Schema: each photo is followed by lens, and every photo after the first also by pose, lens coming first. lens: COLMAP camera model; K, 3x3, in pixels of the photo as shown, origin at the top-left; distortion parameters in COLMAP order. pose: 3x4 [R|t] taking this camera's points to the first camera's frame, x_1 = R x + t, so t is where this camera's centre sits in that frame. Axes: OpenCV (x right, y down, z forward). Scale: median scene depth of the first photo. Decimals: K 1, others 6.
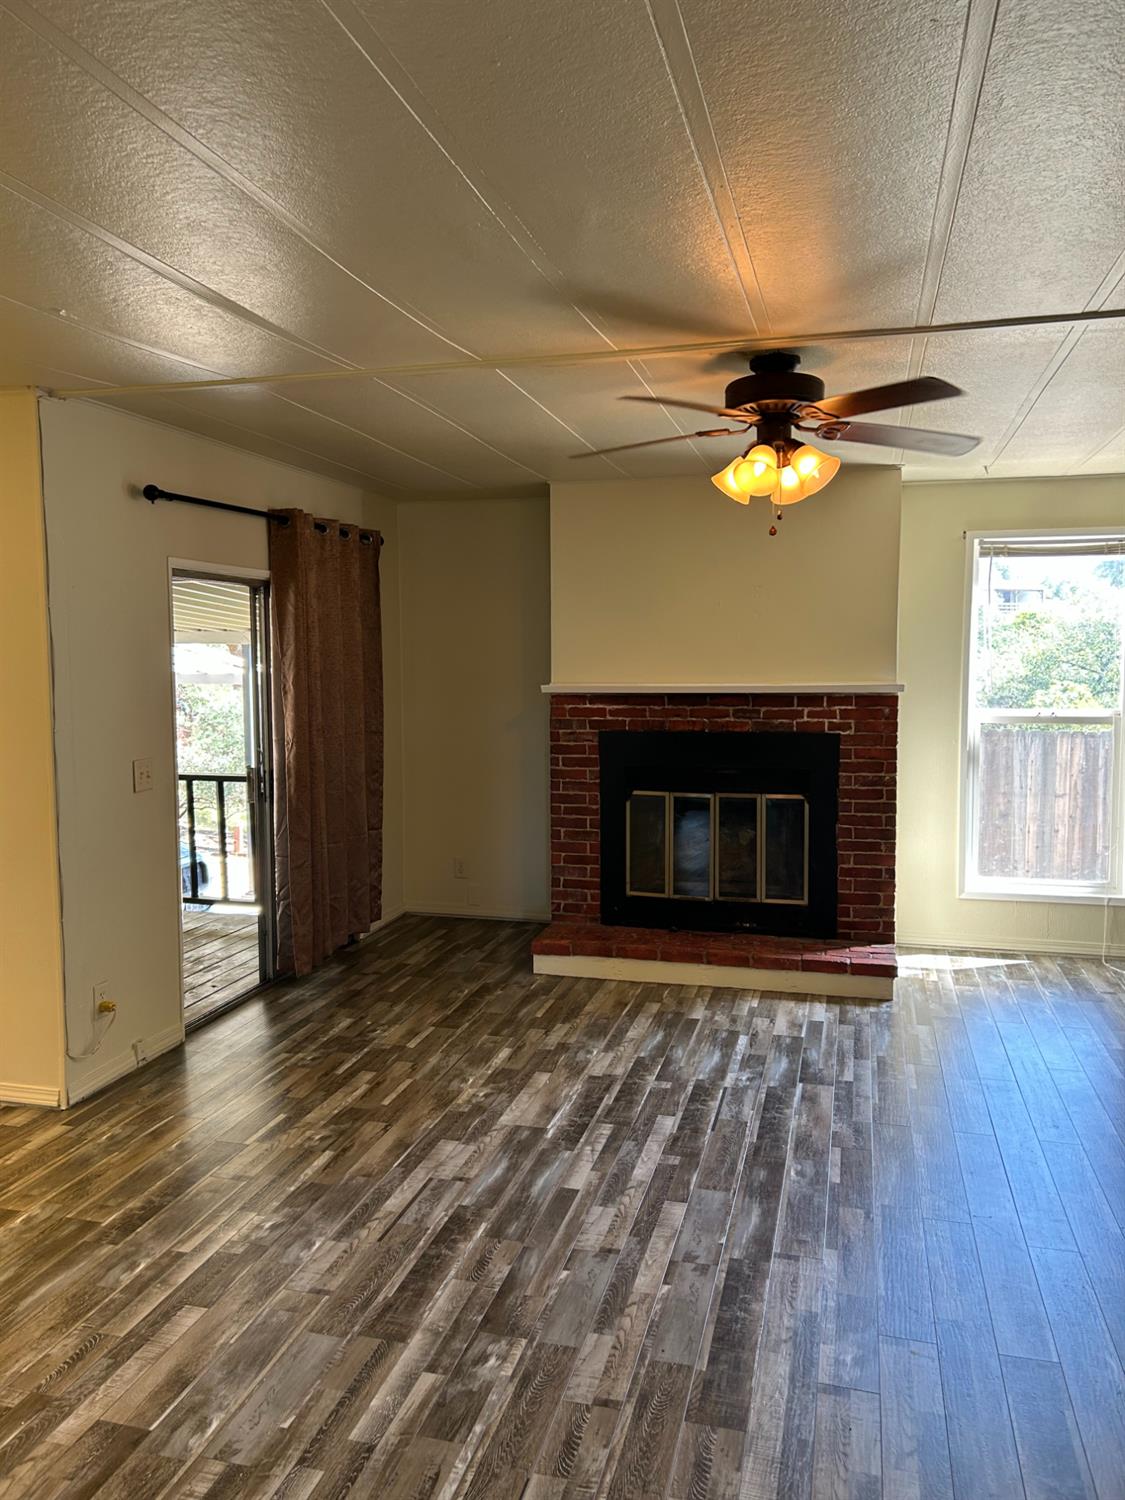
lens RADIAL K [[1094.2, 0, 573.2], [0, 1094.2, 743.2], [0, 0, 1]] dist [0.100105, -0.115617]
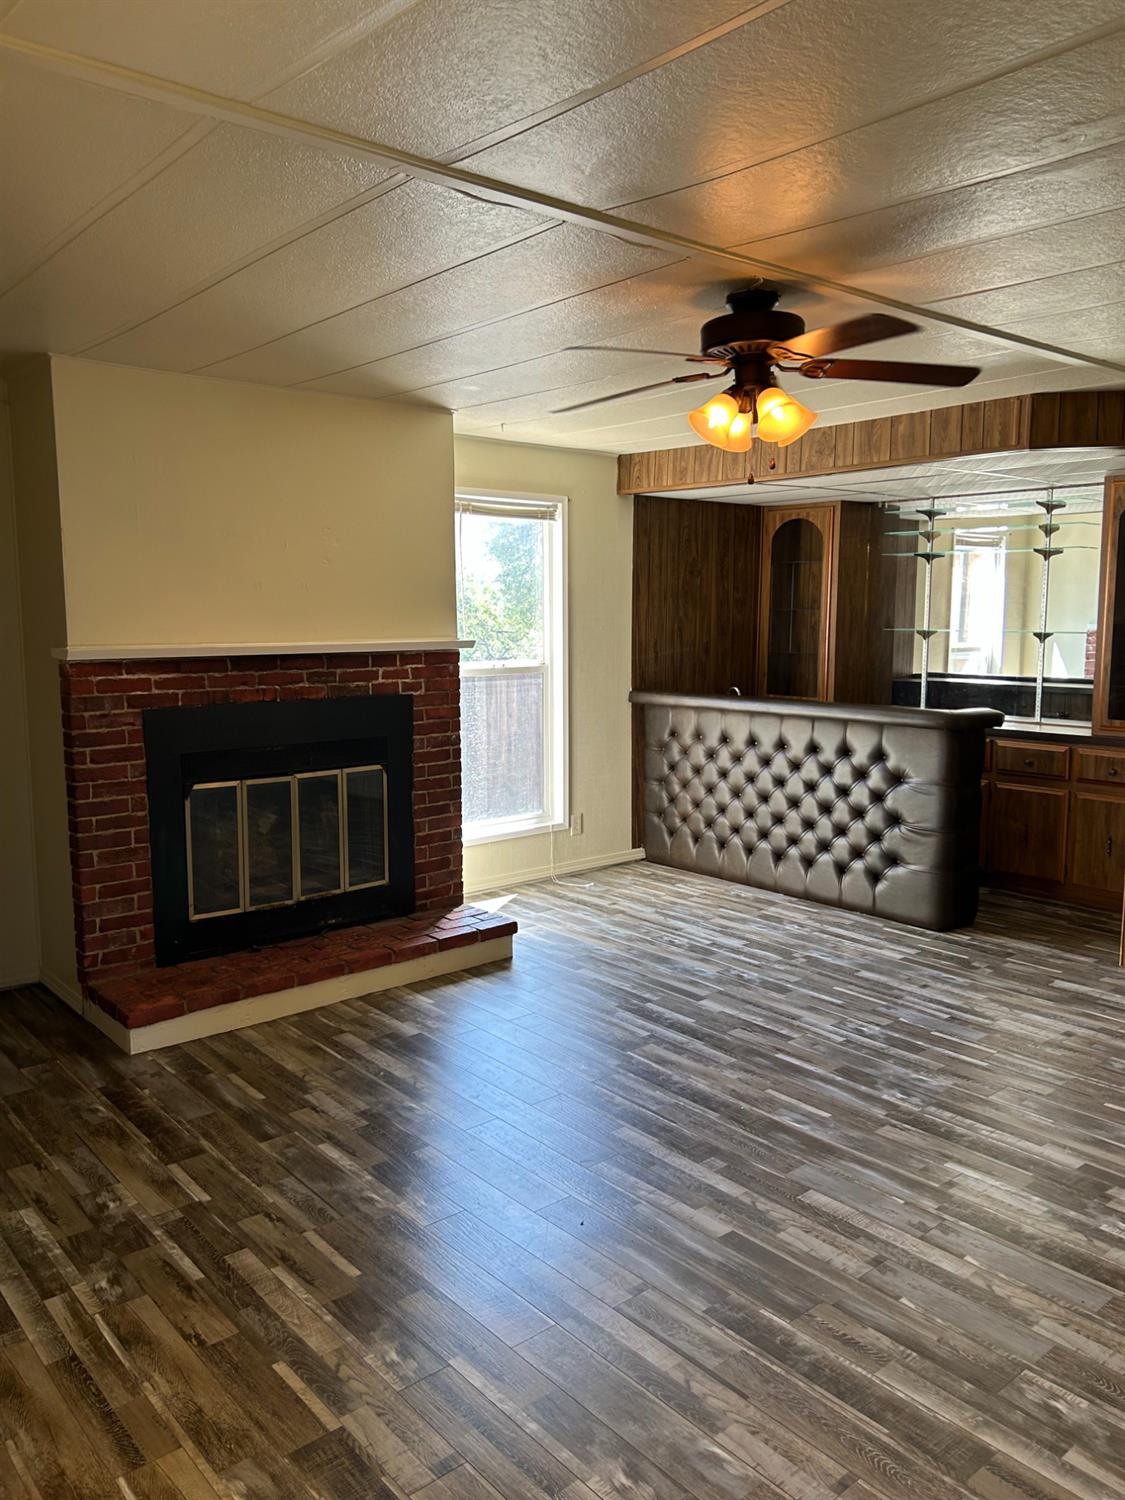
lens RADIAL K [[1094.2, 0, 573.2], [0, 1094.2, 743.2], [0, 0, 1]] dist [0.100105, -0.115617]
pose [[0.597629, -0.096075, 0.795996, -0.417805], [0.063808, 0.995345, 0.072230, -0.025662], [-0.799230, 0.007624, 0.600977, 0.335759]]
